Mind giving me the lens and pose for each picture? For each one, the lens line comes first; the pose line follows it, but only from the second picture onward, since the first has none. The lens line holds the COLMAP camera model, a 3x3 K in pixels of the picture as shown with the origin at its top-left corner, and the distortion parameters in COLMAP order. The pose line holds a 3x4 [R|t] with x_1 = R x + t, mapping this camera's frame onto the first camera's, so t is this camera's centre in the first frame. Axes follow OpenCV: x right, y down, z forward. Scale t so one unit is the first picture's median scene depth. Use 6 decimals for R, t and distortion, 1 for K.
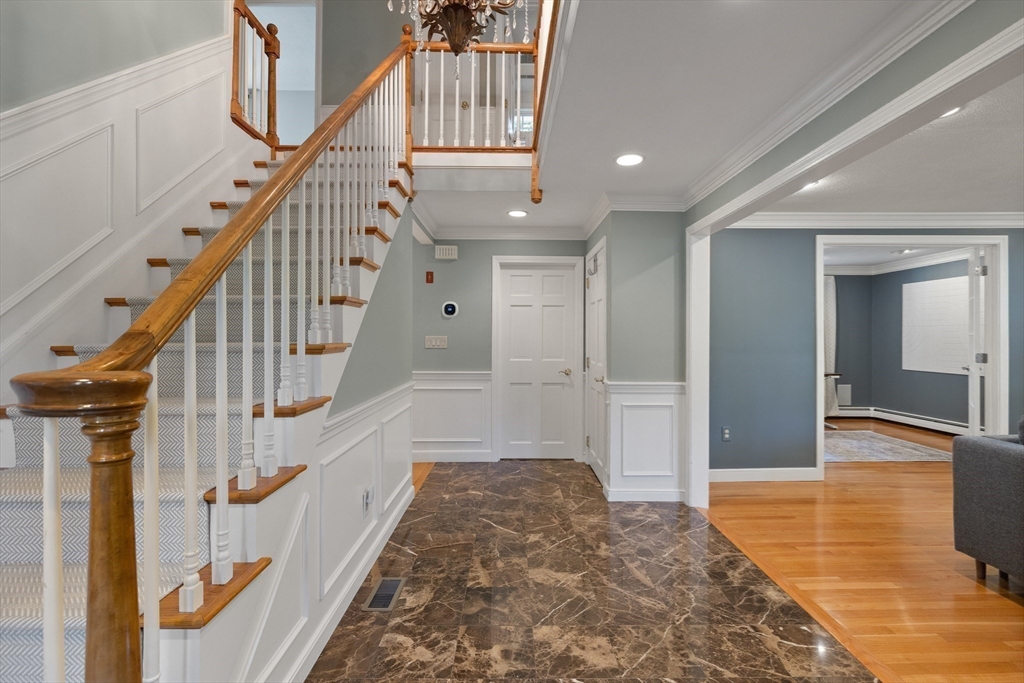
lens RADIAL K [[467.8, 0, 516.0], [0, 467.8, 340.0], [0, 0, 1]] dist [0.001409, 0.000508]
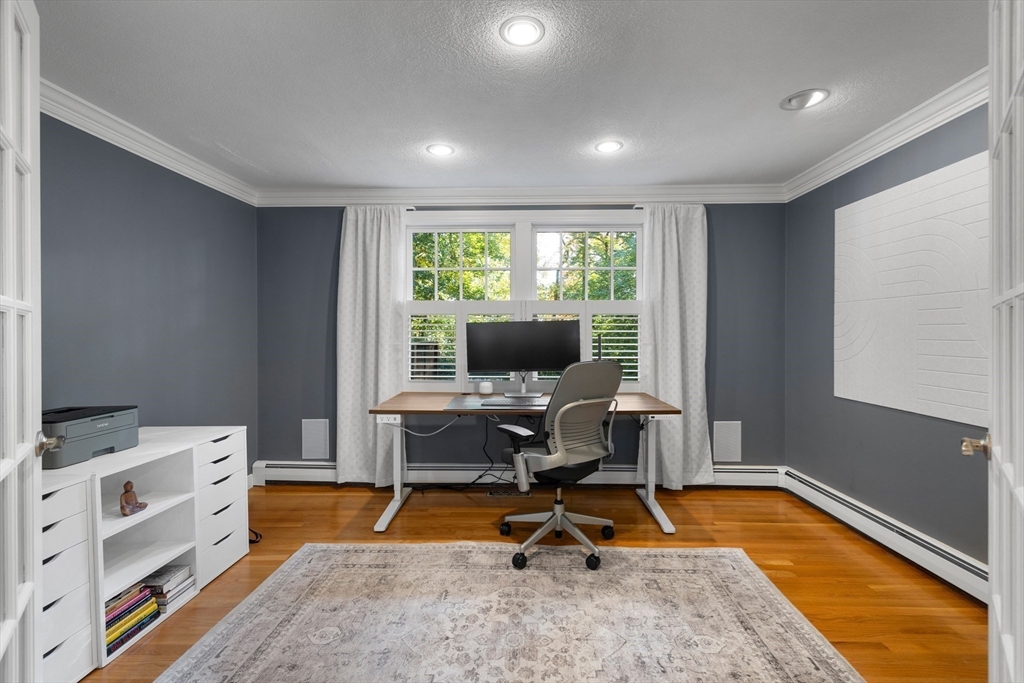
lens RADIAL K [[439.9, 0, 510.0], [0, 439.9, 337.7], [0, 0, 1]] dist [0.002567, -0.000286]
pose [[0.998678, -0.003002, -0.051312, 0.496889], [0.003288, 0.999979, 0.005502, 0.002081], [0.051294, -0.005664, 0.998668, 0.518673]]
